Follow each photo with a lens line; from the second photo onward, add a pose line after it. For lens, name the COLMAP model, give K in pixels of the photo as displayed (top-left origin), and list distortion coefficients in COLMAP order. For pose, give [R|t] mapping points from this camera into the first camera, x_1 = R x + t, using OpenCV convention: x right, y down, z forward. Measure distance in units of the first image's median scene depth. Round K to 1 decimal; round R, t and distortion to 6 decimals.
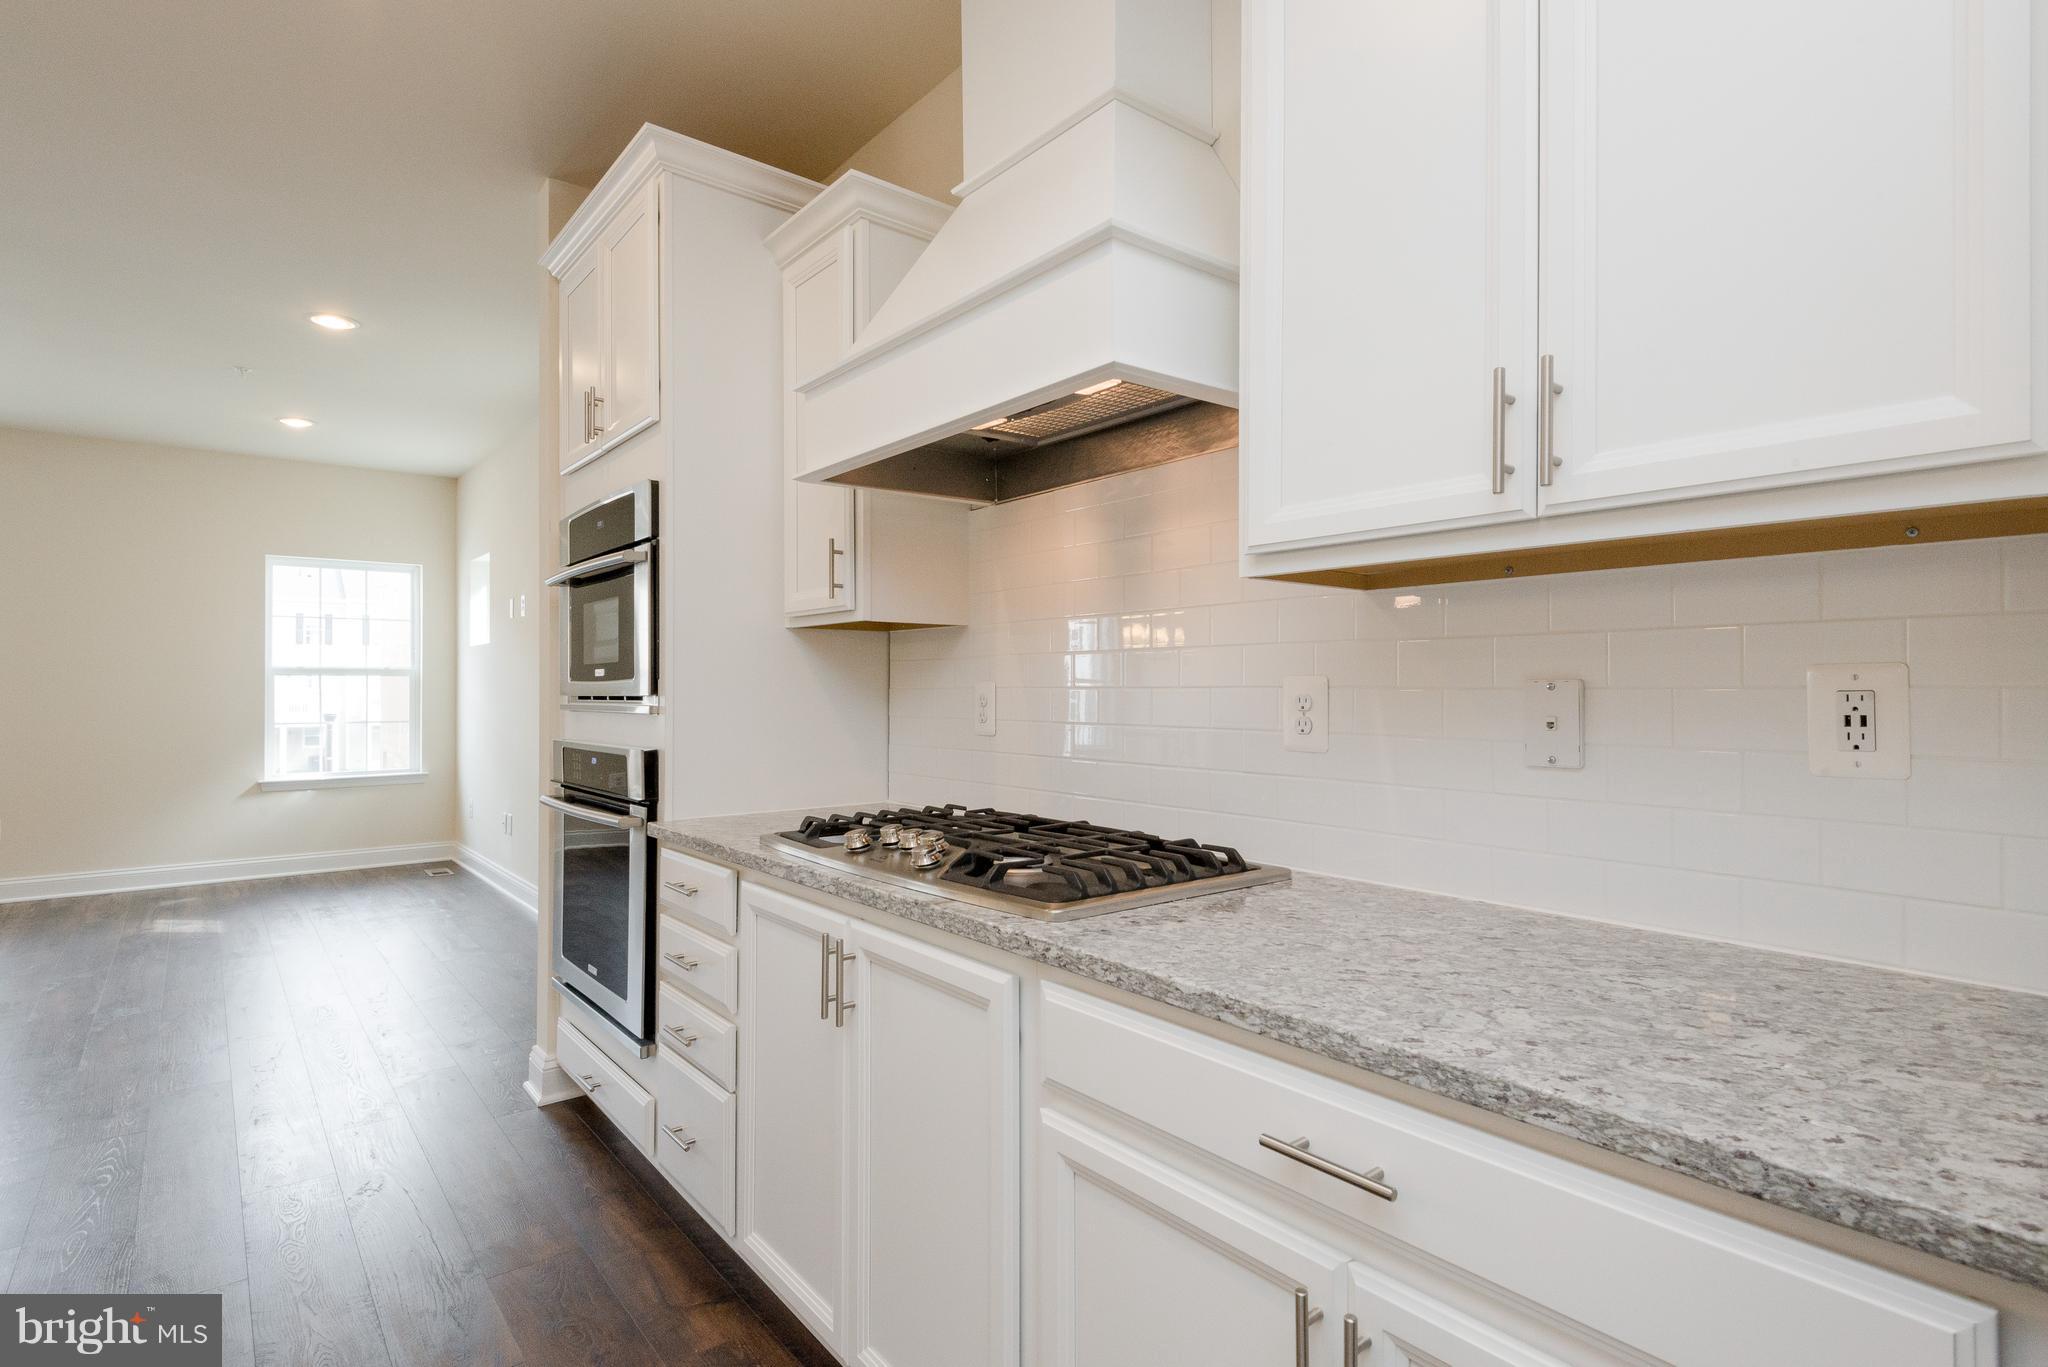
lens RADIAL K [[1006.9, 0, 1038.8], [0, 1006.9, 693.9], [0, 0, 1]] dist [-0.002069, -0.000019]
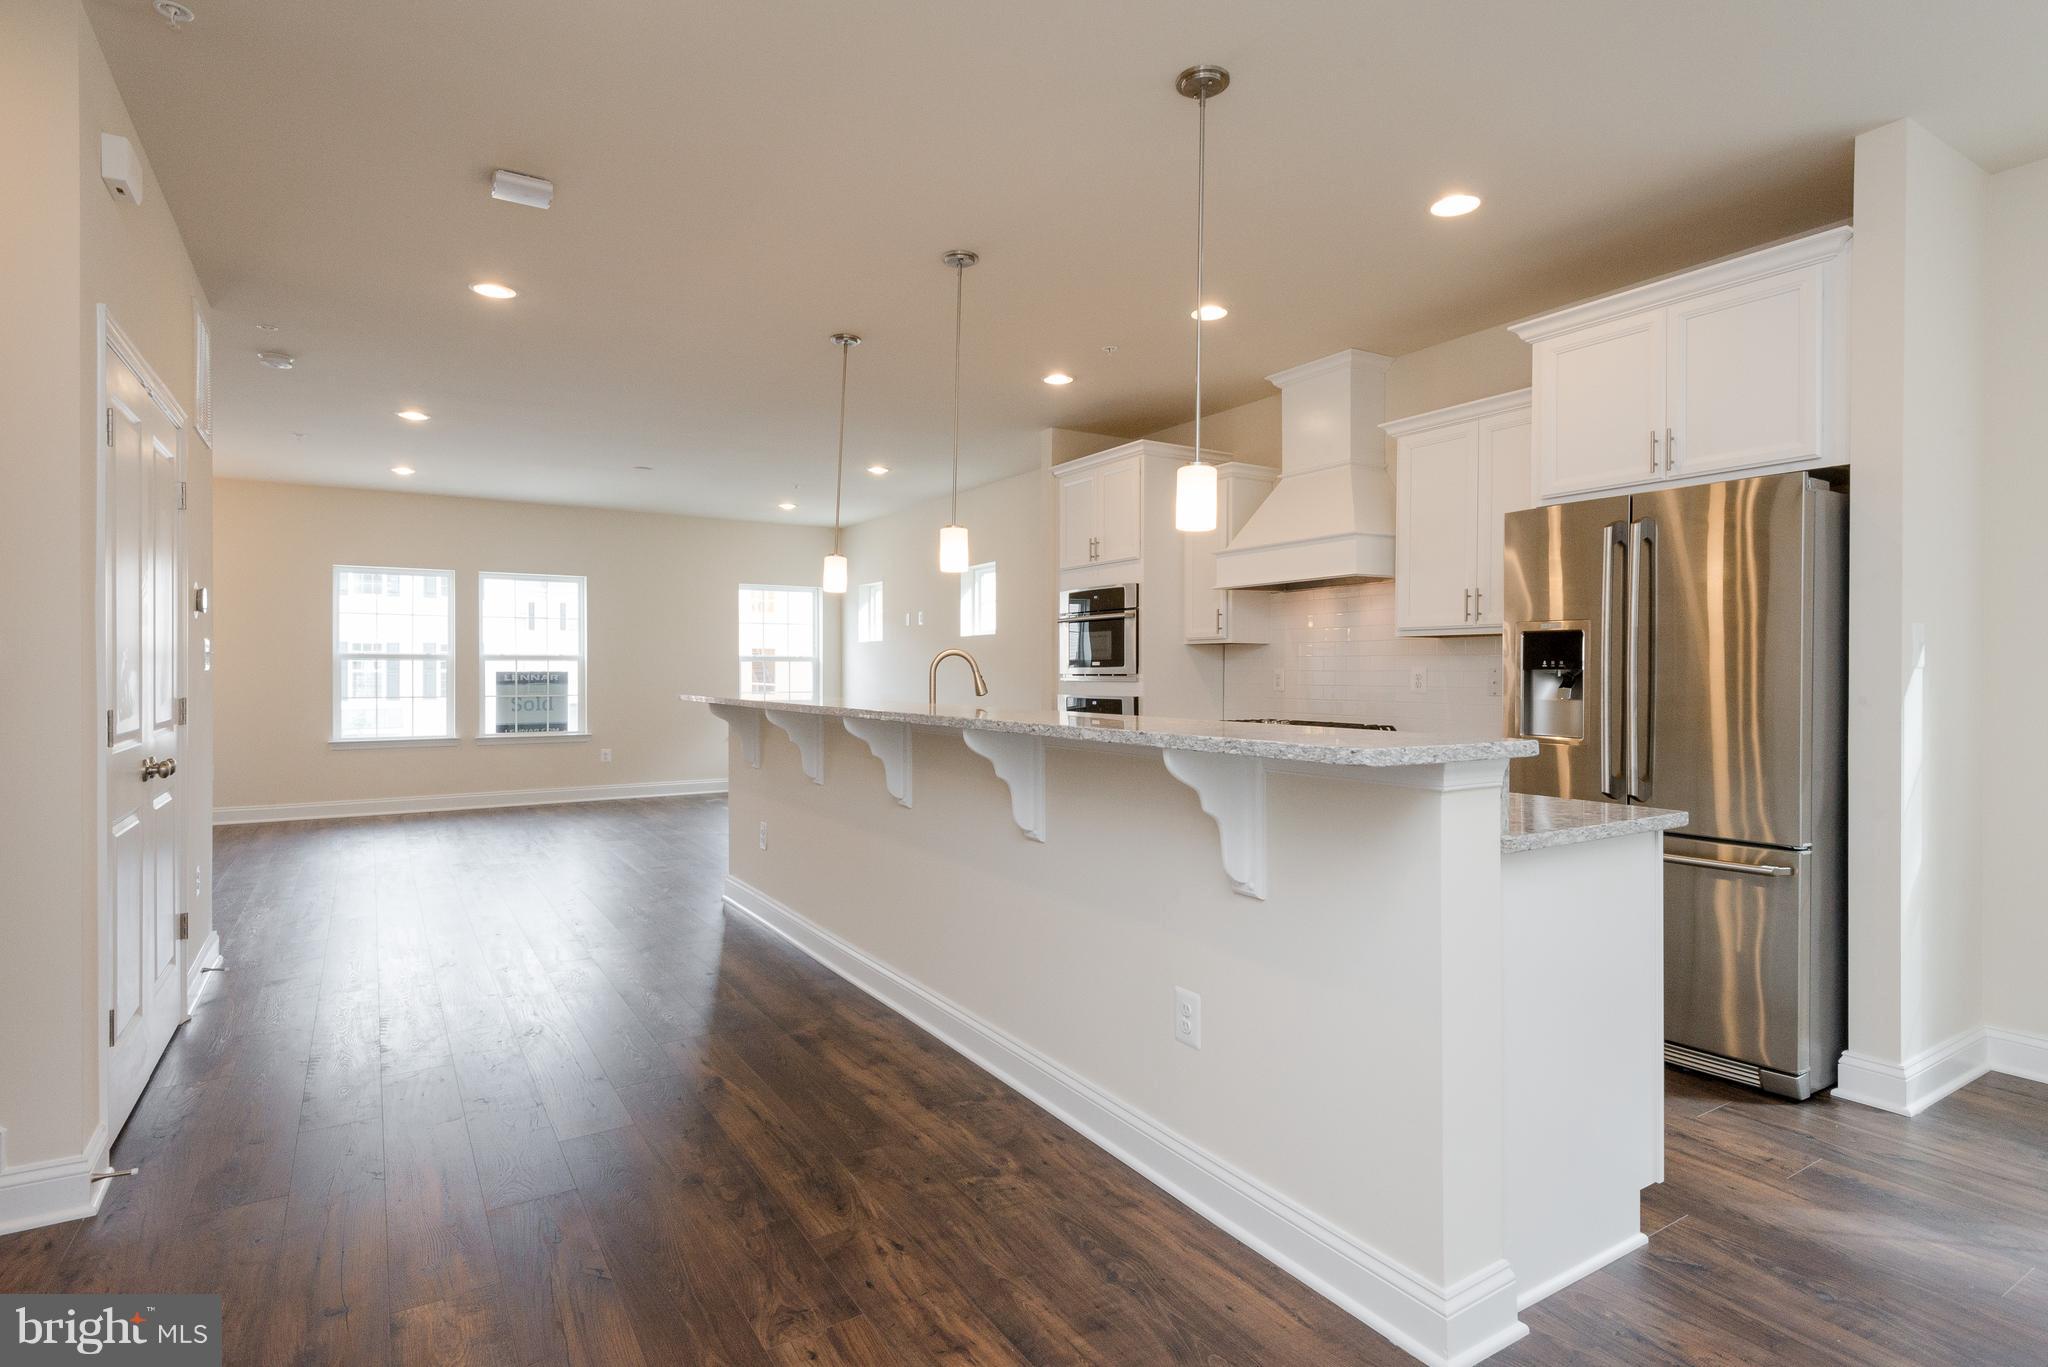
lens RADIAL K [[1041.1, 0, 1031.0], [0, 1041.1, 679.2], [0, 0, 1]] dist [0.036082, -0.005337]
pose [[0.990704, -0.000133, -0.136032, -0.285740], [0.000810, 0.999988, 0.004918, 0.001412], [0.136029, -0.004982, 0.990692, -1.413044]]
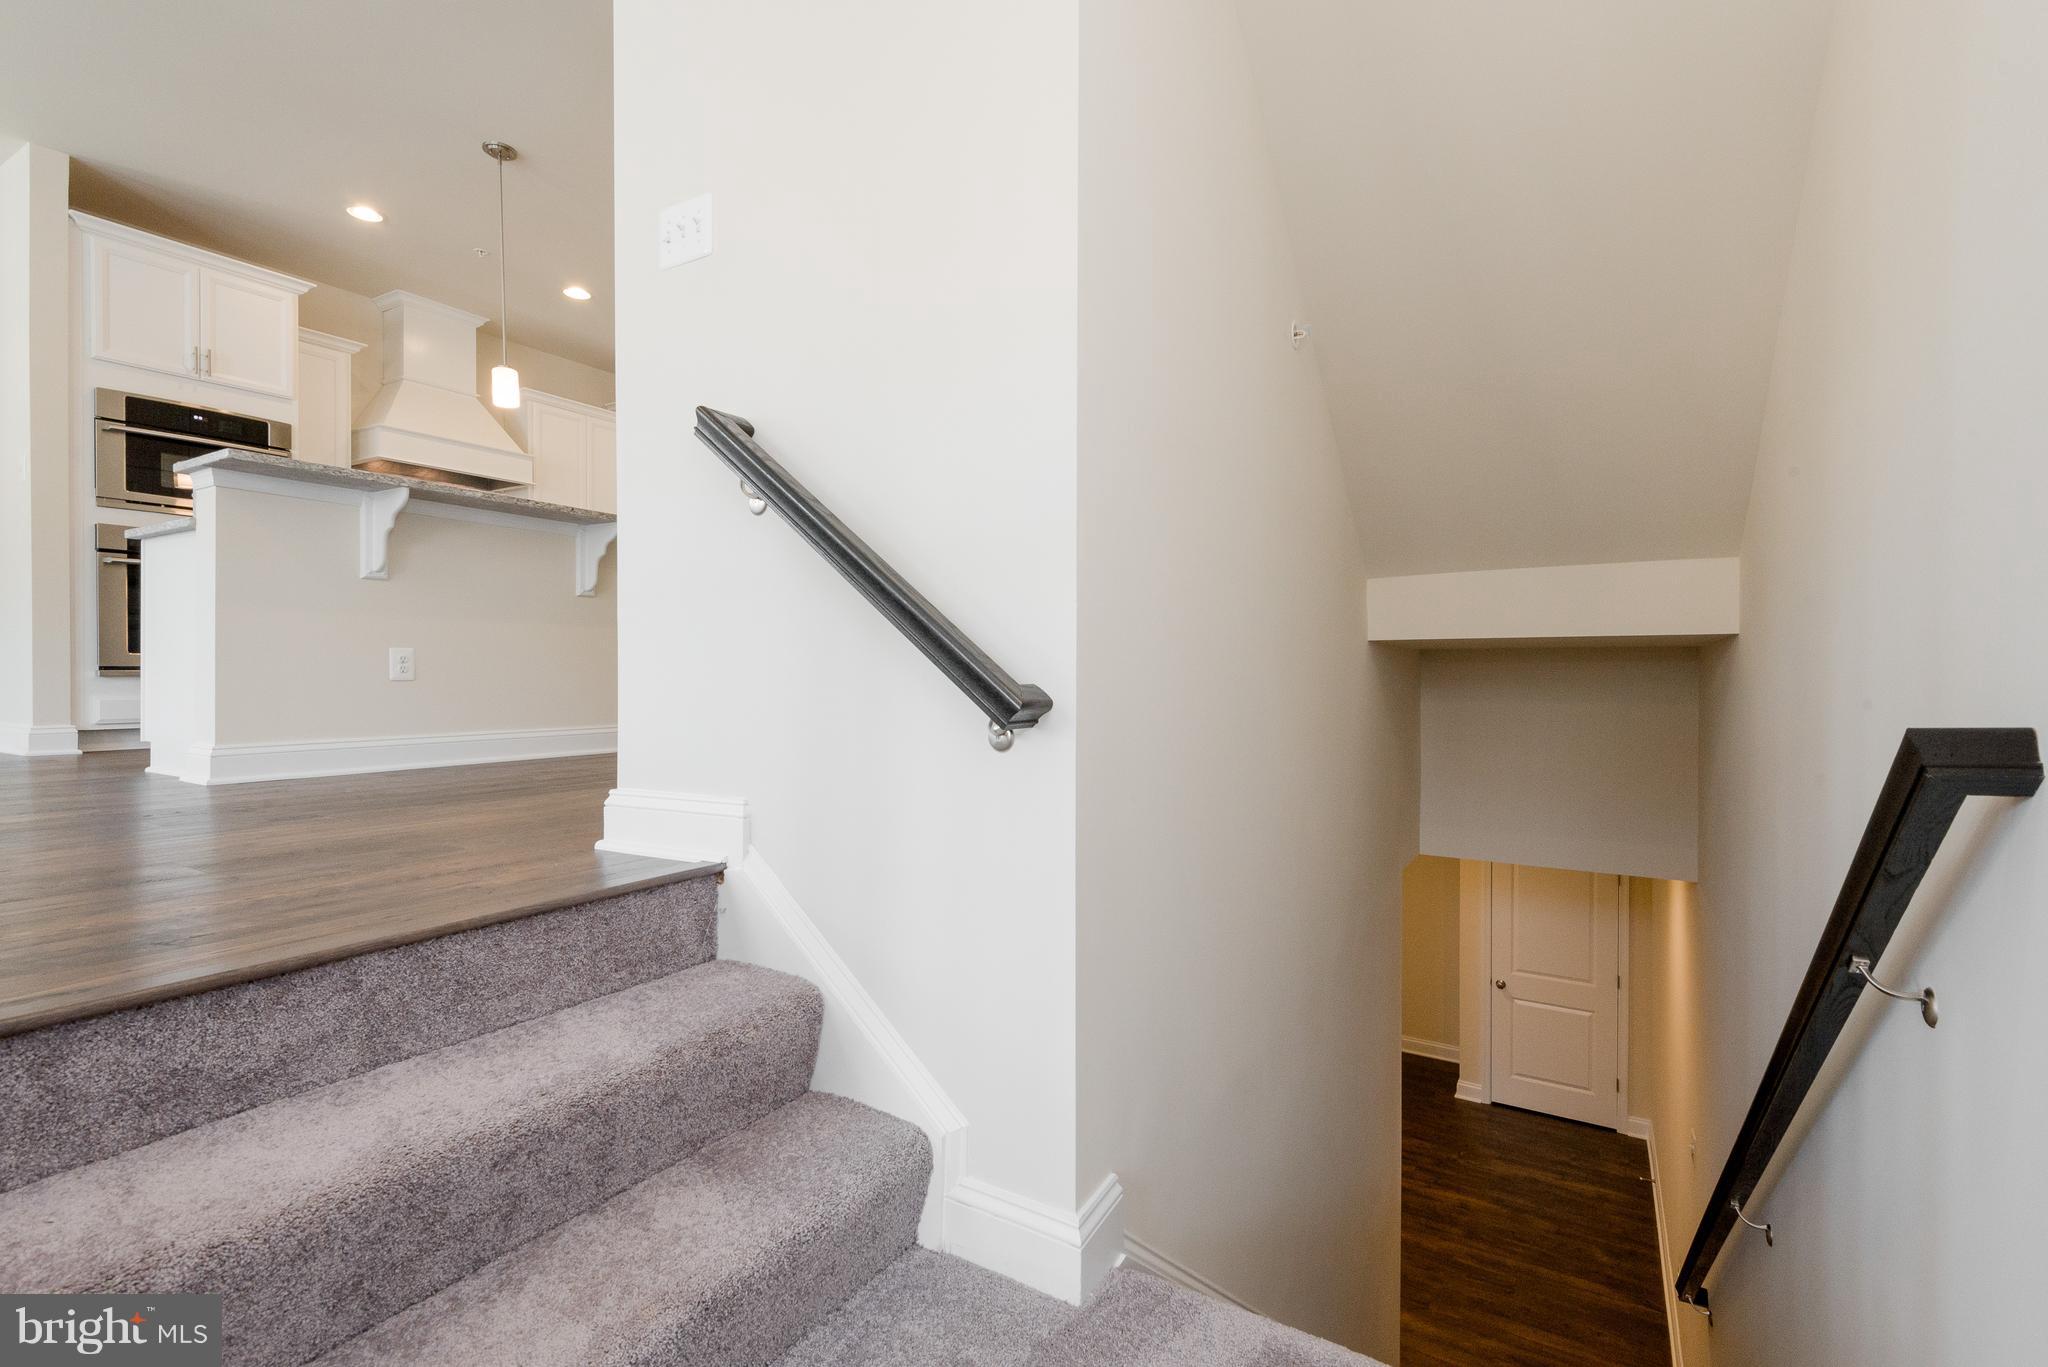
lens RADIAL K [[928.6, 0, 1023.8], [0, 928.6, 685.7], [0, 0, 1]] dist [0.024112, -0.006578]
pose [[-0.306996, -0.011069, 0.951646, -2.816062], [-0.001342, 0.999936, 0.011198, 0.338757], [-0.951710, 0.002161, -0.306991, 0.066065]]
